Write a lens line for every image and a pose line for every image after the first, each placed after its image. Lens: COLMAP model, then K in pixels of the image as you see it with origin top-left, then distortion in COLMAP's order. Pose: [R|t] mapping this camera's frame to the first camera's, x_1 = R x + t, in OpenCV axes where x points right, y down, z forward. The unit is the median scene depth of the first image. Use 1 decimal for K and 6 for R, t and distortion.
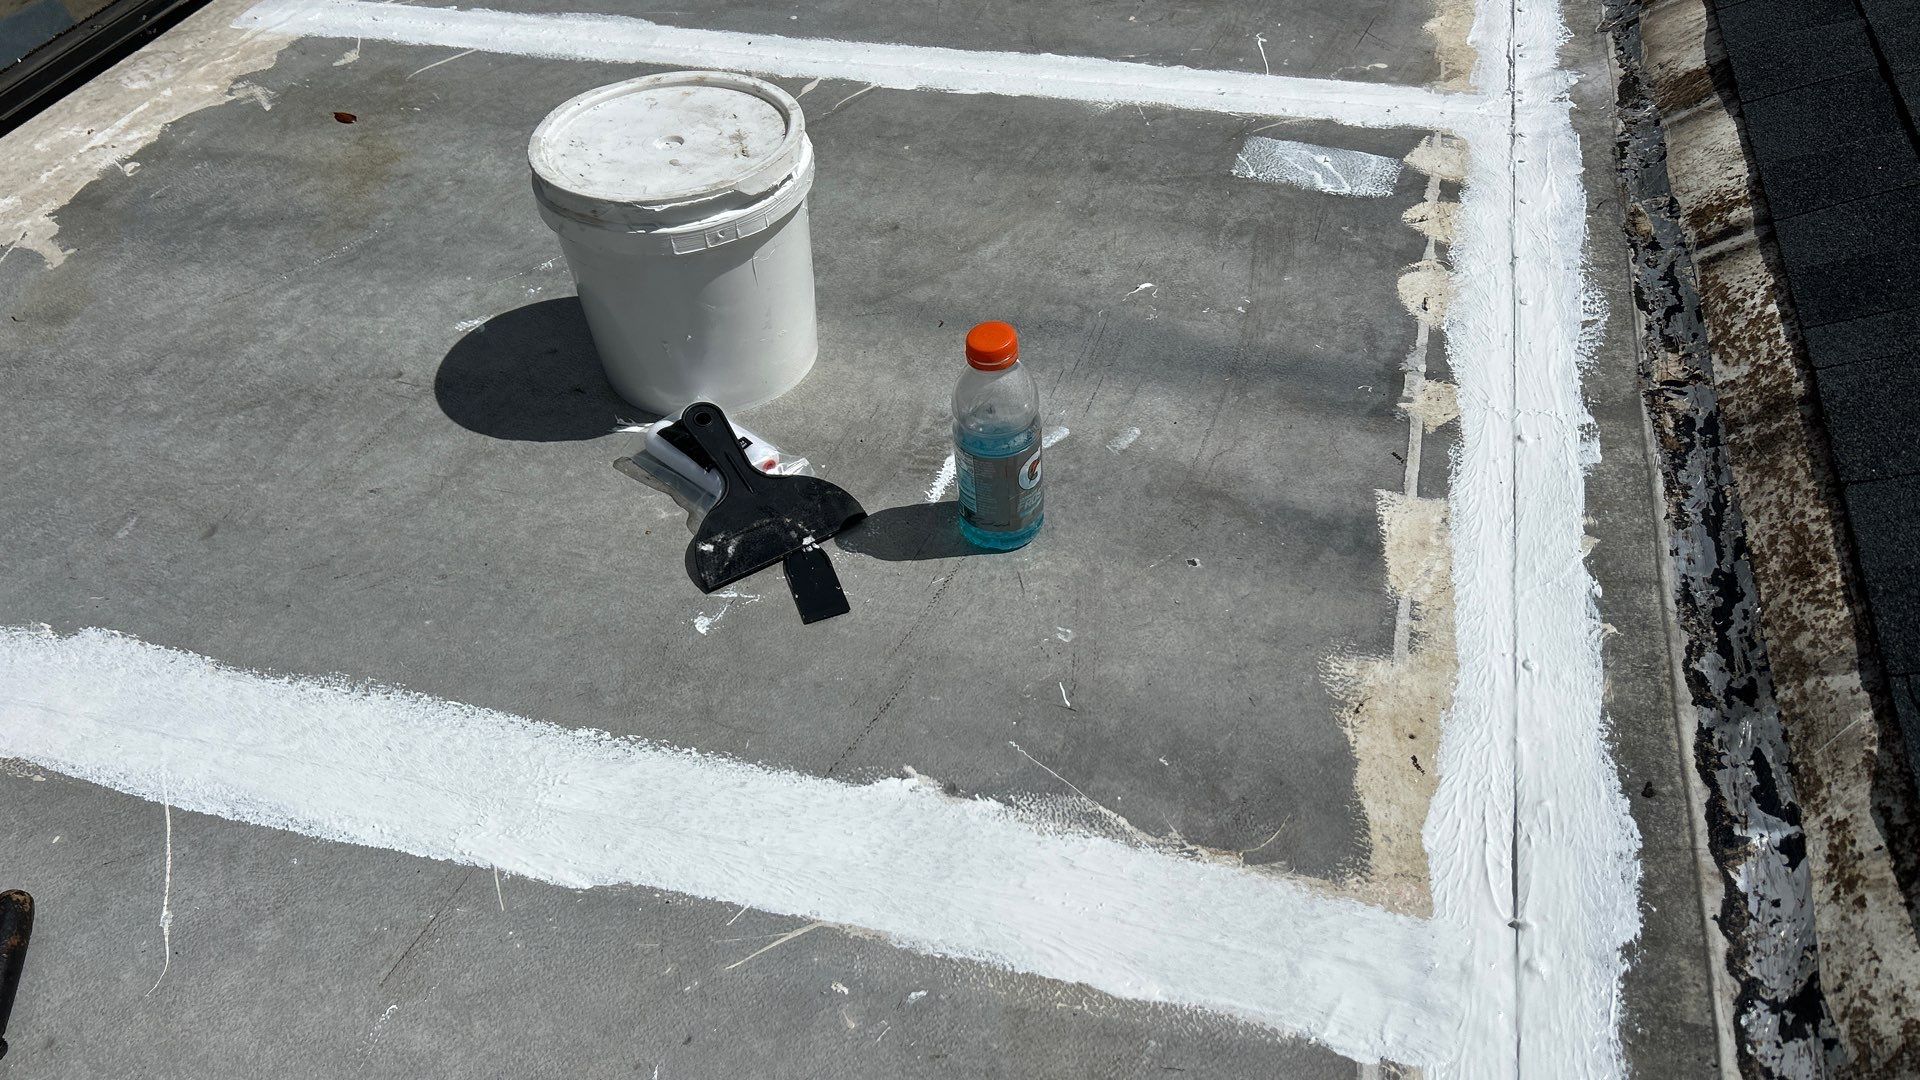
lens RADIAL K [[1437.6, 0, 963.6], [0, 1437.6, 543.5], [0, 0, 1]] dist [0.031984, -0.031017]
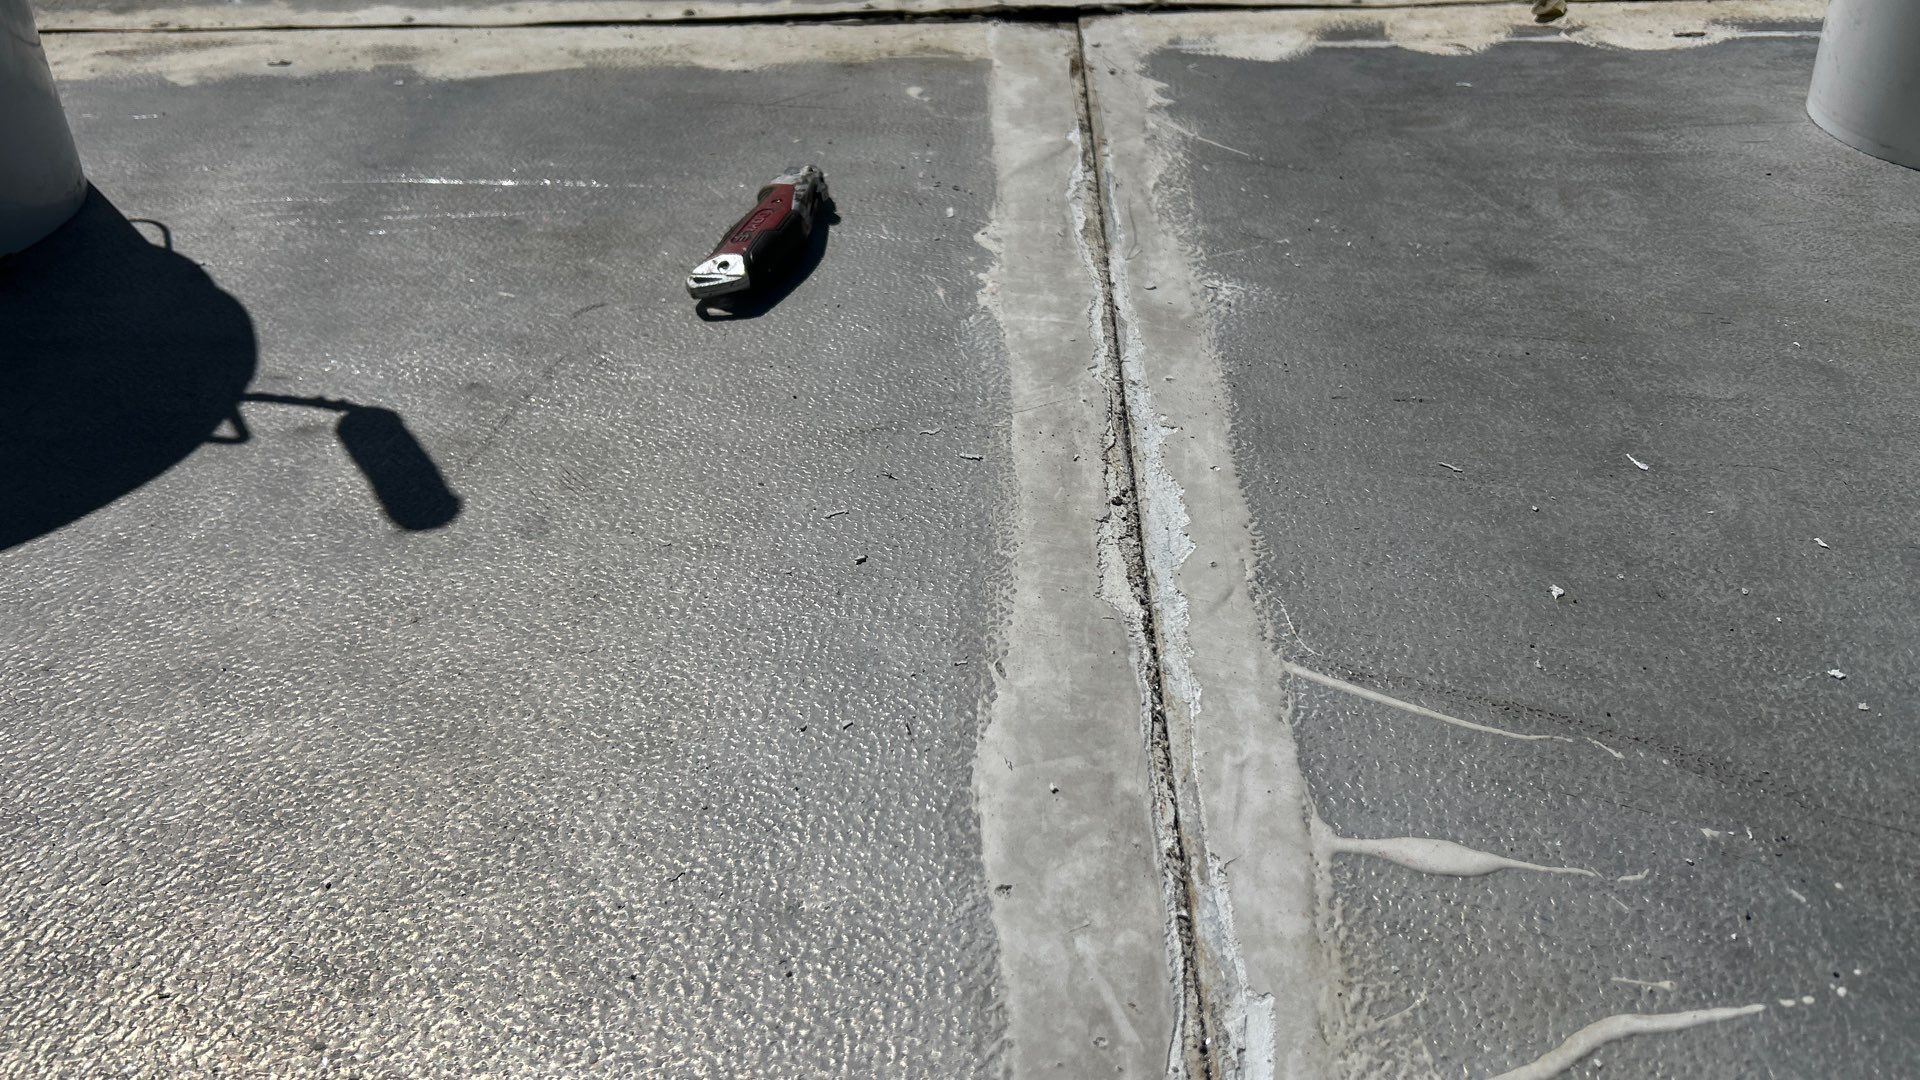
lens RADIAL K [[1437.6, 0, 959.3], [0, 1437.6, 577.2], [0, 0, 1]] dist [0.031984, -0.031017]
pose [[-0.234976, -0.551938, 0.800094, -0.304170], [0.679783, 0.495038, 0.541140, -0.628178], [-0.694753, 0.671046, 0.258876, 1.163901]]
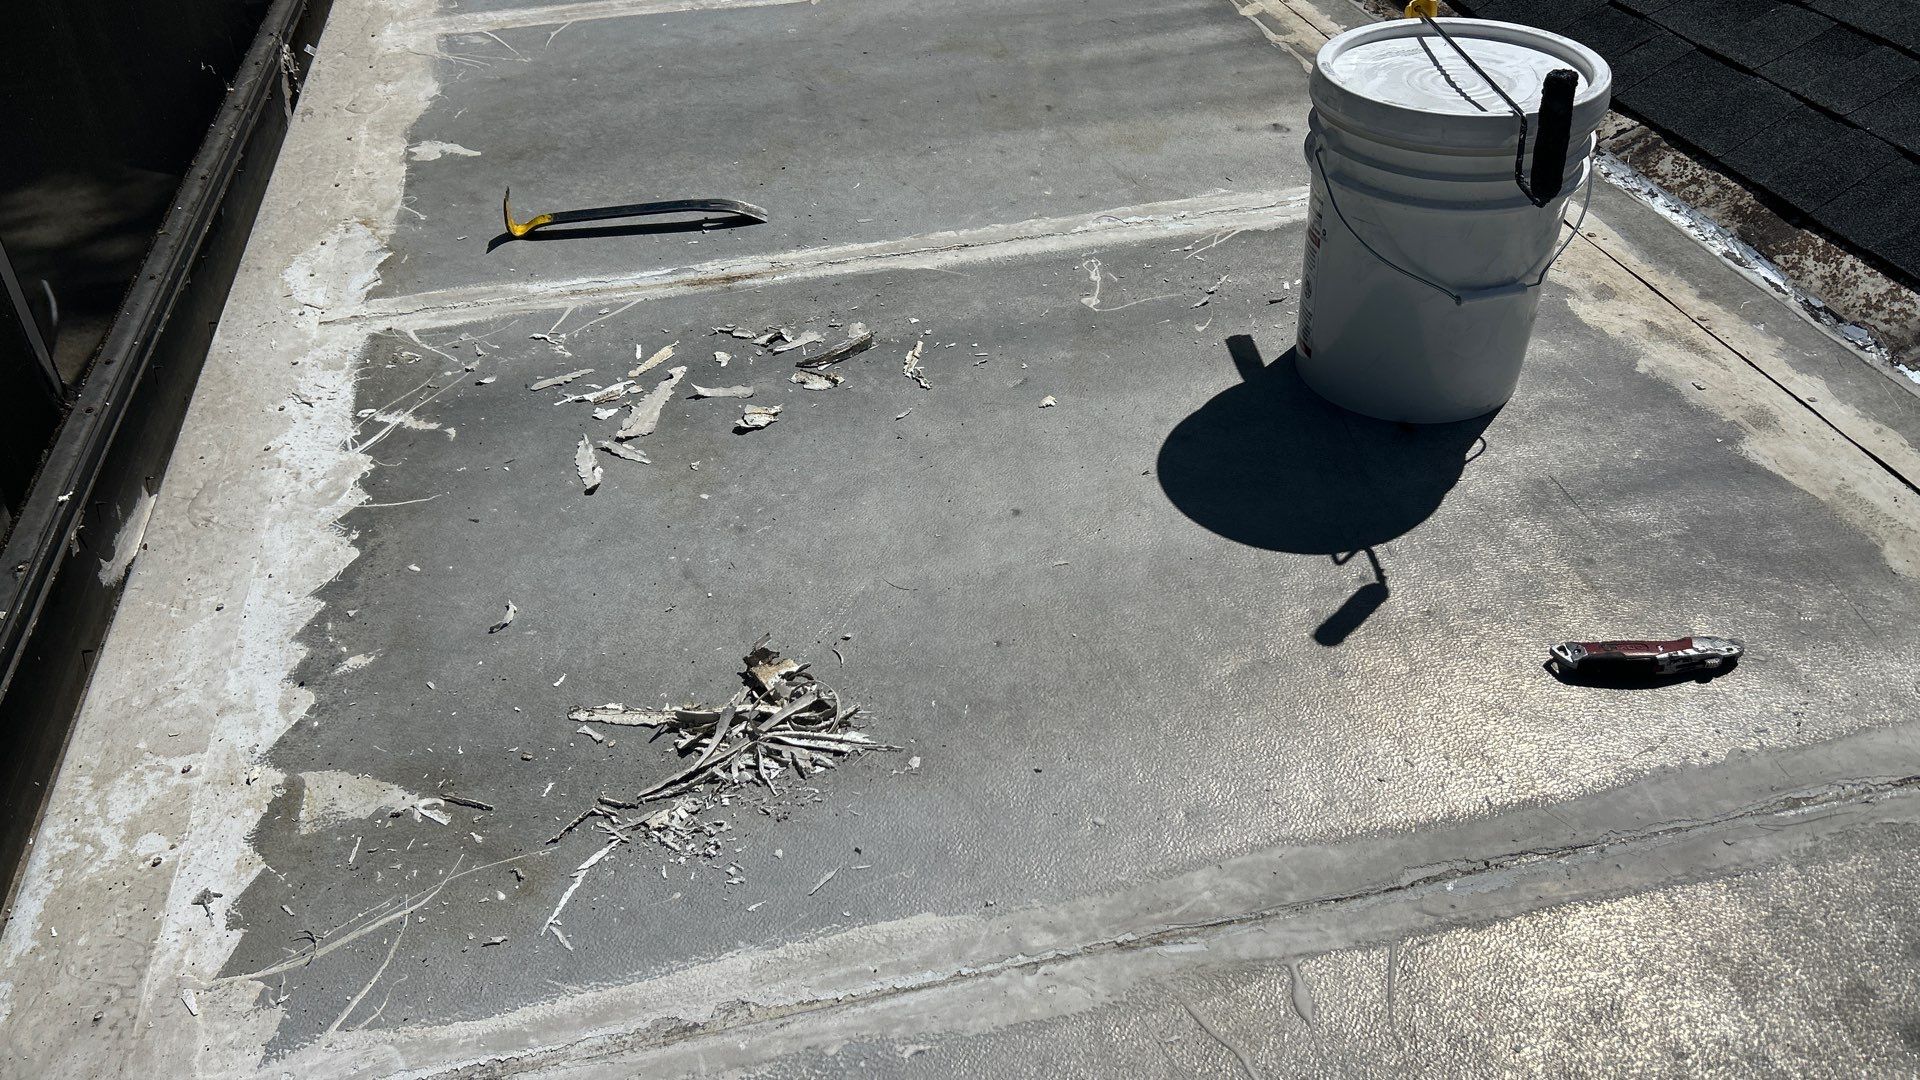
lens RADIAL K [[1437.6, 0, 948.9], [0, 1437.6, 553.7], [0, 0, 1]] dist [0.031984, -0.031017]
pose [[0.887931, -0.282818, 0.362758, -0.470981], [0.317823, 0.947332, -0.039371, -0.612872], [-0.332517, 0.150252, 0.931051, 0.587998]]
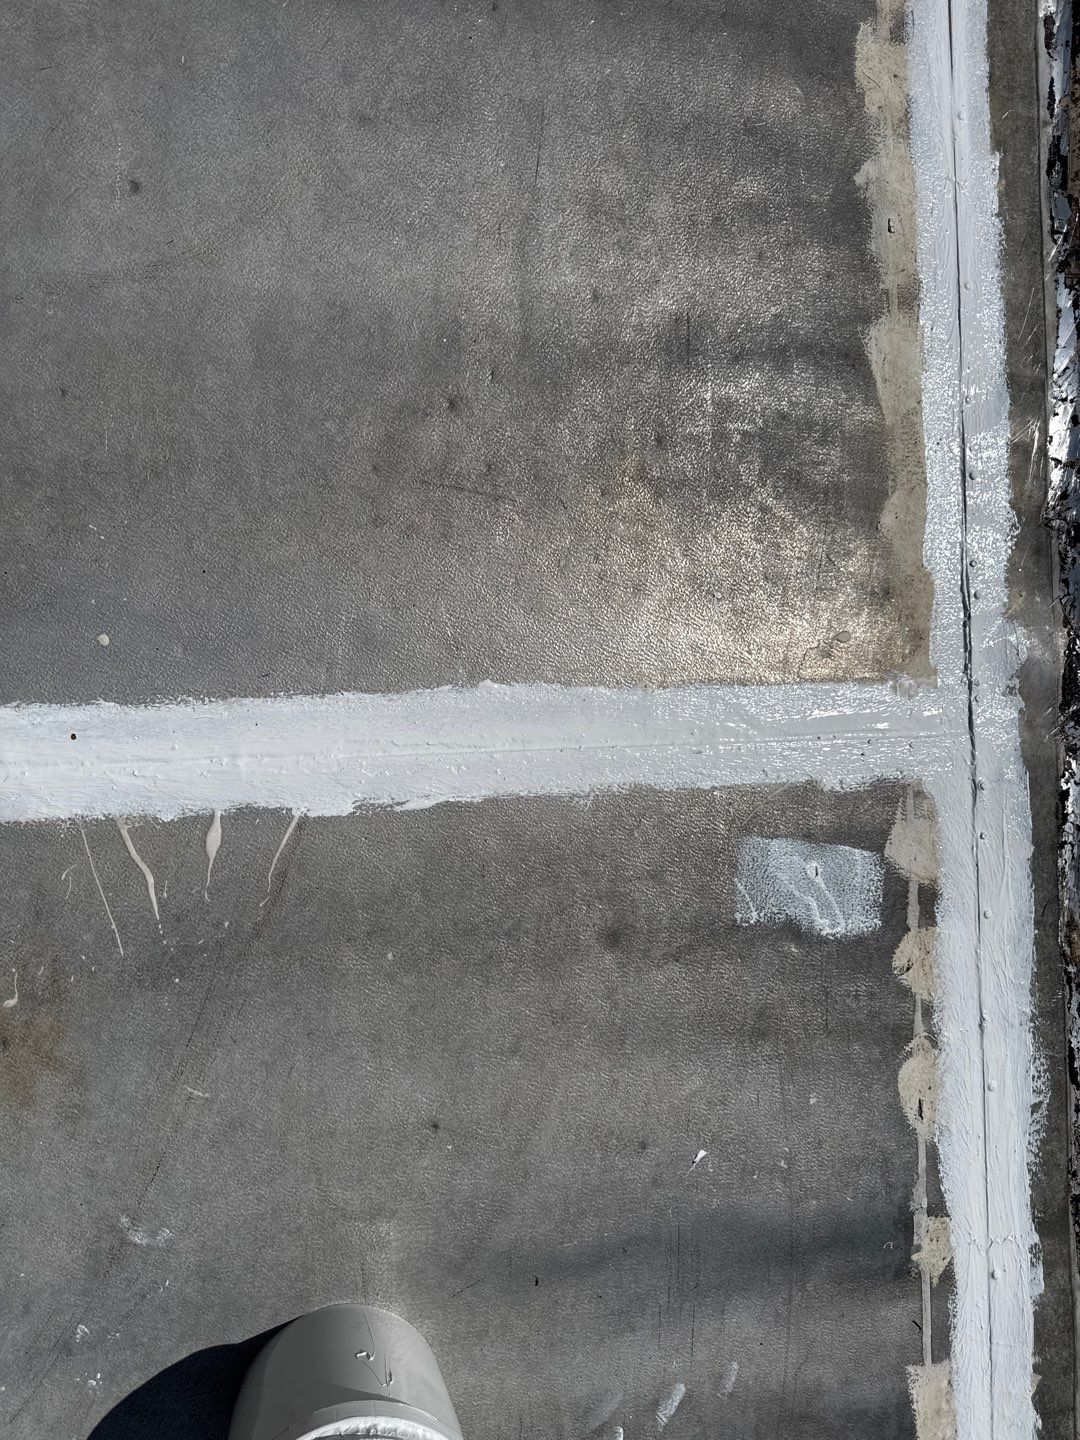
lens RADIAL K [[1010.3, 0, 541.7], [0, 1010.3, 709.7], [0, 0, 1]] dist [0.047191, -0.061662]
pose [[0.919869, -0.290779, 0.263226, -0.082385], [-0.005840, 0.660881, 0.750468, -0.933938], [-0.392181, -0.691869, 0.606226, 0.785319]]
